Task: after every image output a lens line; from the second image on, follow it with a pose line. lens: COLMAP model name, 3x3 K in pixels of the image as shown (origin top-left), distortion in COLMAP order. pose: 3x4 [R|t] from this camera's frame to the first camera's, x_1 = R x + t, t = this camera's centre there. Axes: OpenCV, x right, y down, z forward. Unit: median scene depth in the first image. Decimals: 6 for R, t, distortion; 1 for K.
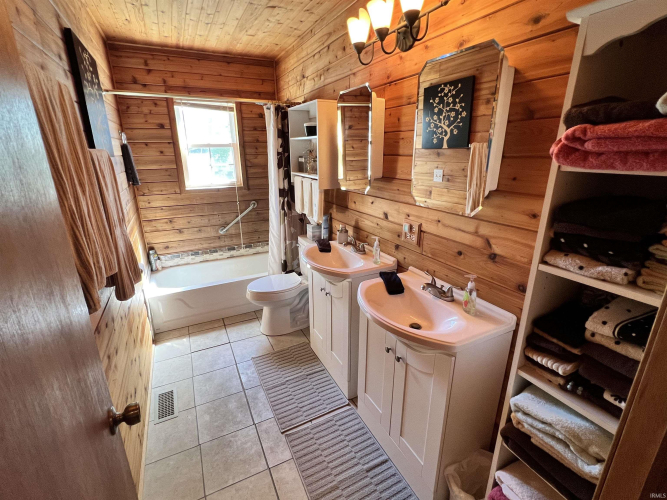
lens RADIAL K [[313.1, 0, 333.5], [0, 313.1, 250.0], [0, 0, 1]] dist [-0.001922, -0.000500]
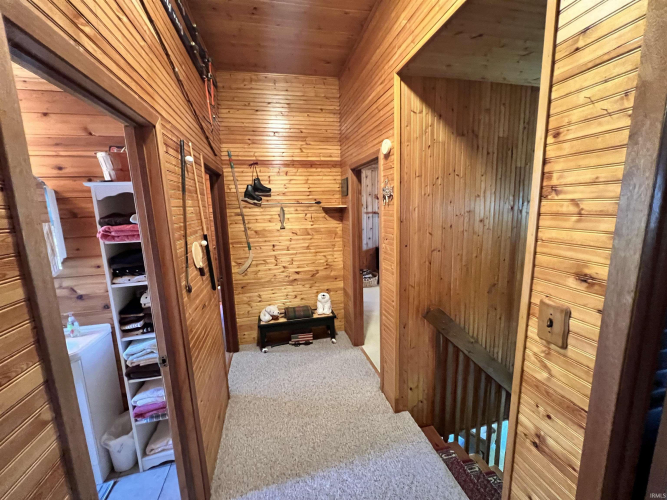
lens RADIAL K [[271.4, 0, 333.5], [0, 271.4, 250.0], [0, 0, 1]] dist [0.000731, 0.000293]
pose [[0.239435, -0.162271, 0.957256, -0.677505], [0.326374, 0.942013, 0.078052, 0.157153], [-0.914413, 0.293735, 0.278512, -0.924476]]
